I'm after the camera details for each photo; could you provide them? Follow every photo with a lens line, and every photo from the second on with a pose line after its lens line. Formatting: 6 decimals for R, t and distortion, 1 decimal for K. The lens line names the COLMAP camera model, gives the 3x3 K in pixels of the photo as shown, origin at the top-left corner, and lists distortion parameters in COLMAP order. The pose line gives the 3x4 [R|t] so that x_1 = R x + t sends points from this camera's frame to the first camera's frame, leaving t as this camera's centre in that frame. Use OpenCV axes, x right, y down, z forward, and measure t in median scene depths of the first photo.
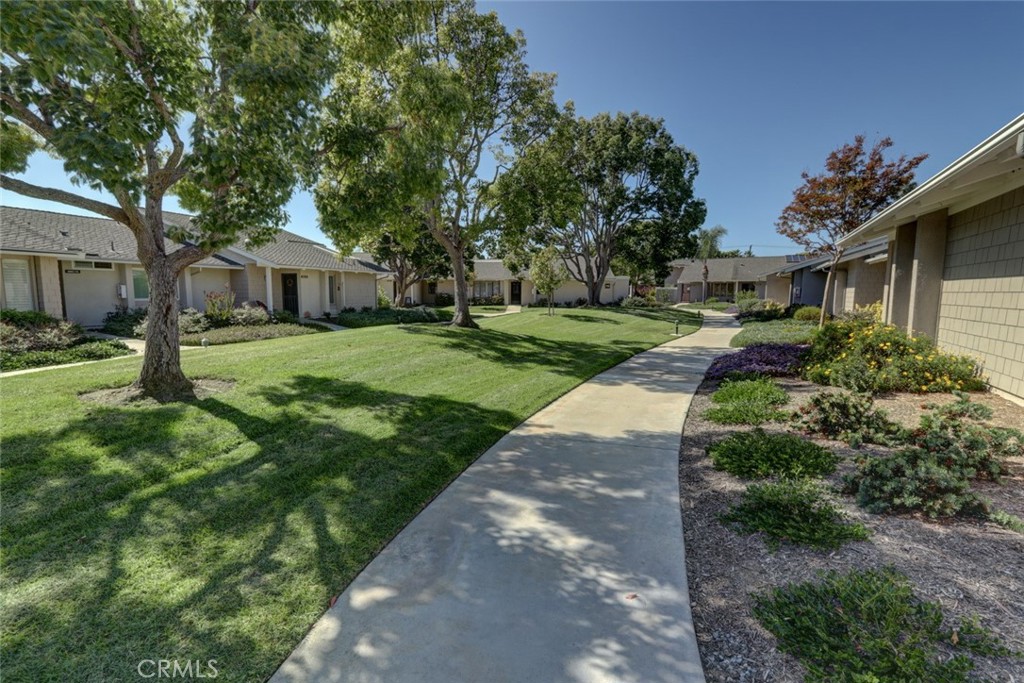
lens RADIAL K [[476.3, 0, 512.5], [0, 476.3, 343.4], [0, 0, 1]] dist [0.006042, -0.001872]
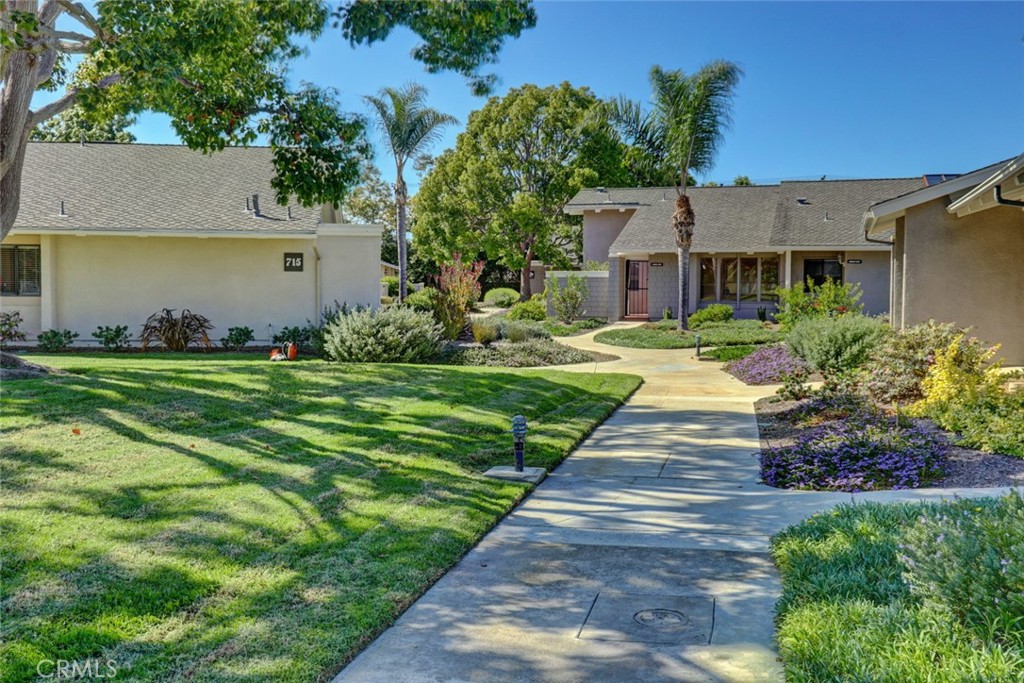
lens RADIAL K [[989.7, 0, 511.1], [0, 989.7, 342.7], [0, 0, 1]] dist [-0.000469, 0.000000]
pose [[0.988344, -0.011958, 0.151764, 0.207706], [0.019289, 0.998712, -0.046927, -0.047228], [-0.151008, 0.049308, 0.987302, 0.422234]]
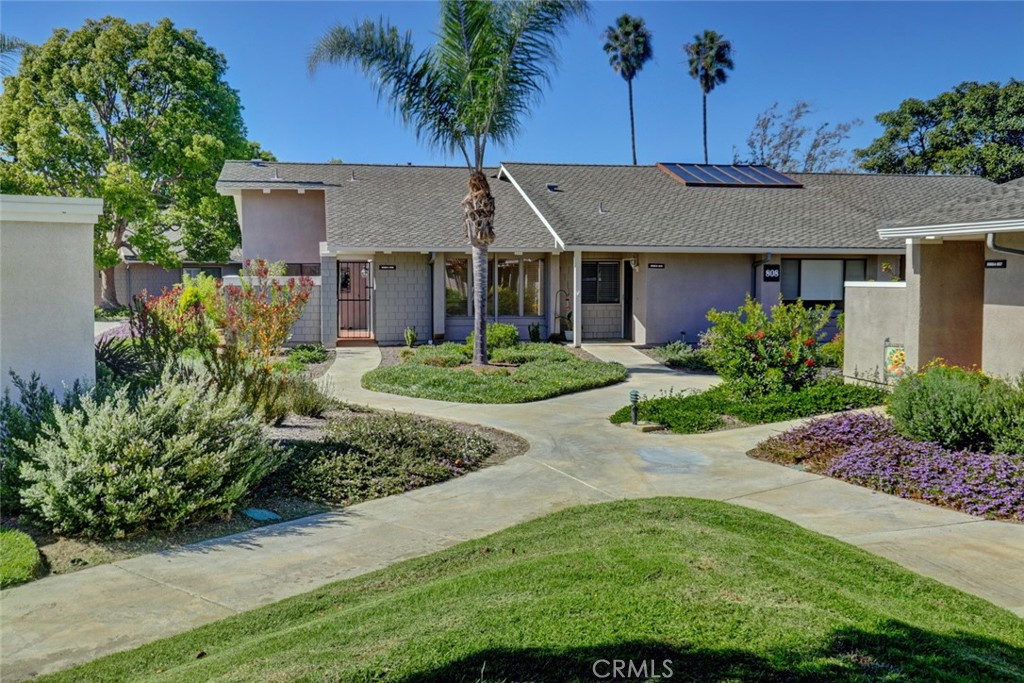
lens RADIAL K [[989.7, 0, 514.2], [0, 989.7, 339.7], [0, 0, 1]] dist [-0.000469, 0.000000]
pose [[0.798935, -0.046385, 0.599625, 0.161091], [0.070230, 0.997396, -0.016420, -0.084212], [-0.597302, 0.055230, 0.800112, 0.657079]]
